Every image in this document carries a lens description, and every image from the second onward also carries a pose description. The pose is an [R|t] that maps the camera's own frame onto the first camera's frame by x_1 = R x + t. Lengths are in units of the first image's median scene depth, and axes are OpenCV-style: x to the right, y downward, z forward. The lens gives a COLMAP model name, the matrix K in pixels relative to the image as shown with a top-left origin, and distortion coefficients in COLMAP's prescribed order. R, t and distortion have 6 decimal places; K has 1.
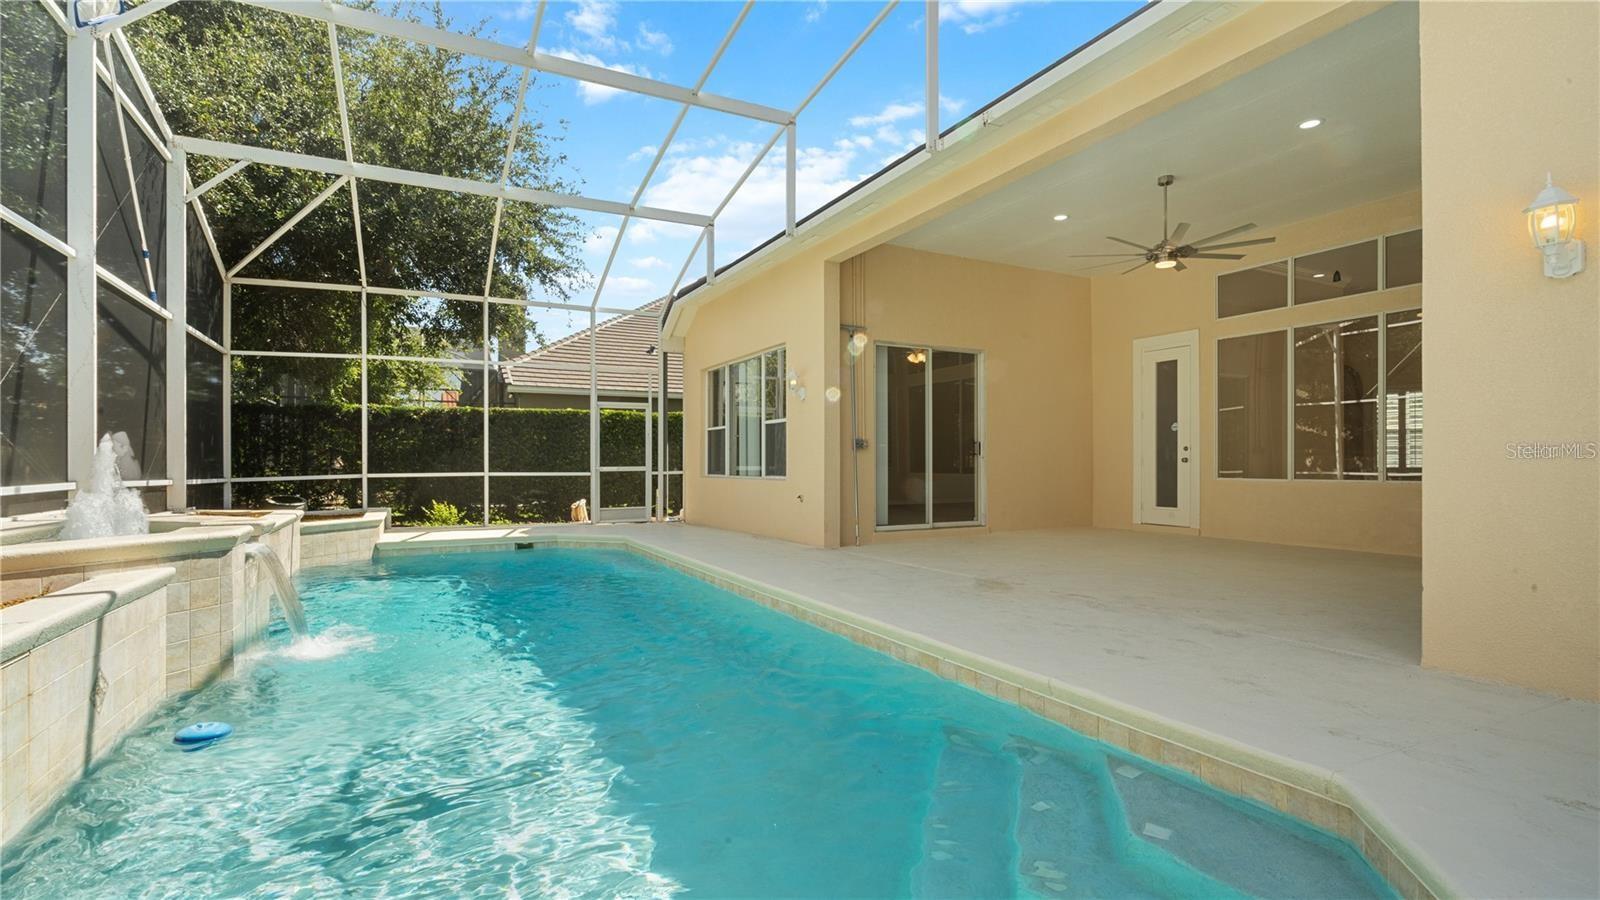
lens RADIAL K [[749.0, 0, 804.7], [0, 749.0, 462.5], [0, 0, 1]] dist [-0.002210, 0.000835]
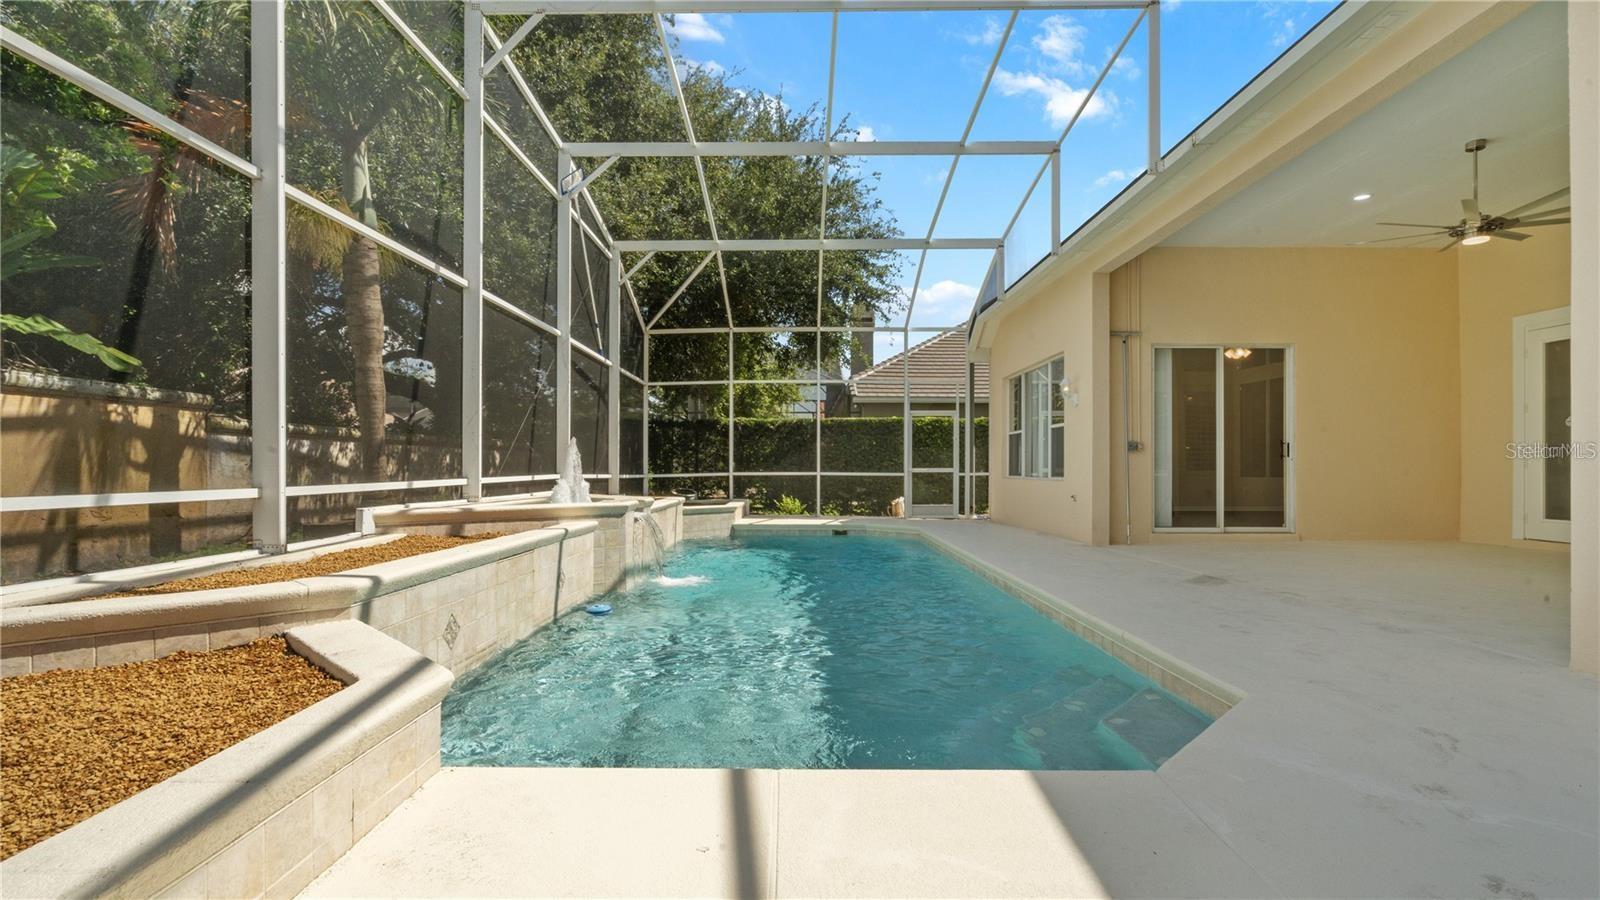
lens RADIAL K [[749.0, 0, 796.0], [0, 749.0, 460.4], [0, 0, 1]] dist [-0.002210, 0.000835]
pose [[0.886612, -0.000296, -0.462513, 0.125716], [-0.003446, 0.999968, -0.007246, 0.003818], [0.462501, 0.008019, 0.886583, -0.111012]]
